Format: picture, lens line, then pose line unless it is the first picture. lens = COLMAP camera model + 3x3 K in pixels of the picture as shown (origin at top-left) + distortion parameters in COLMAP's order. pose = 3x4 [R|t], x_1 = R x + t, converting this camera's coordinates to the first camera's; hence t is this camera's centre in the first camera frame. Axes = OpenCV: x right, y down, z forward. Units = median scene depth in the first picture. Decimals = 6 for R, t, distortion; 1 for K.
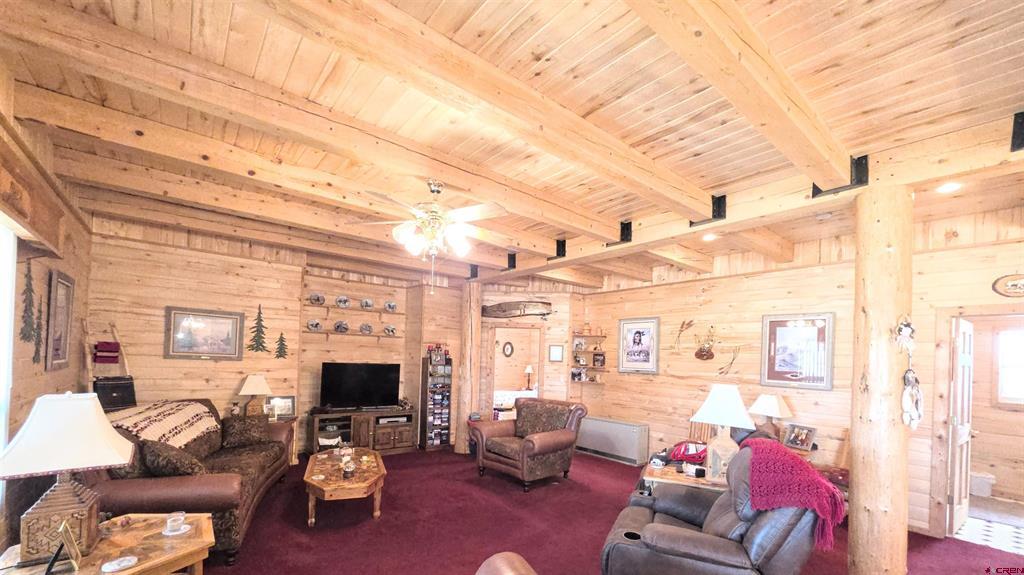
lens RADIAL K [[410.5, 0, 511.9], [0, 410.5, 281.1], [0, 0, 1]] dist [-0.000609, -0.000054]
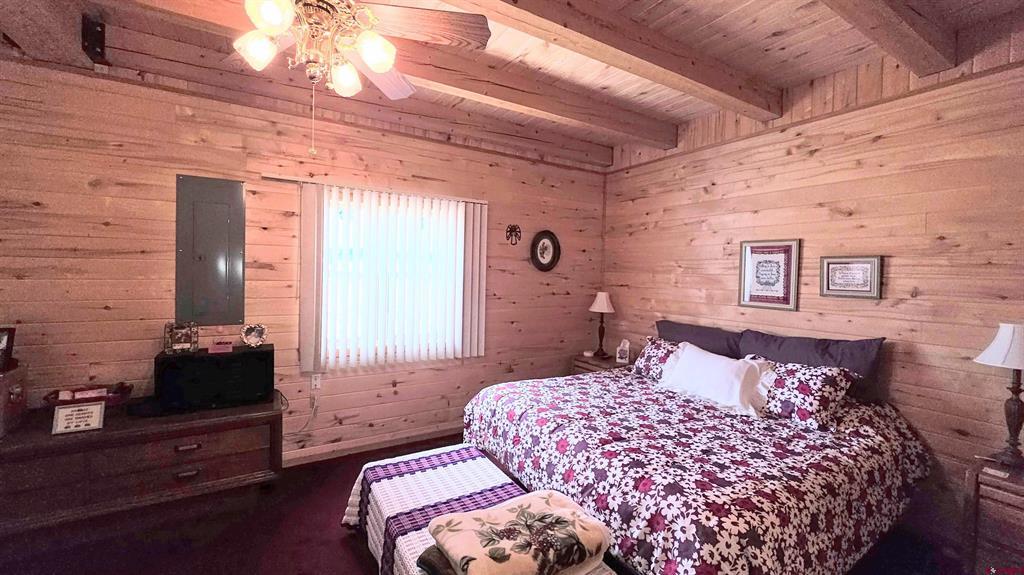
lens RADIAL K [[410.5, 0, 511.9], [0, 410.5, 281.1], [0, 0, 1]] dist [-0.000609, -0.000054]
pose [[0.989227, -0.002836, -0.146364, 0.015003], [0.032494, 0.979125, 0.200643, 0.118000], [0.142740, -0.203238, 0.968669, 0.629265]]
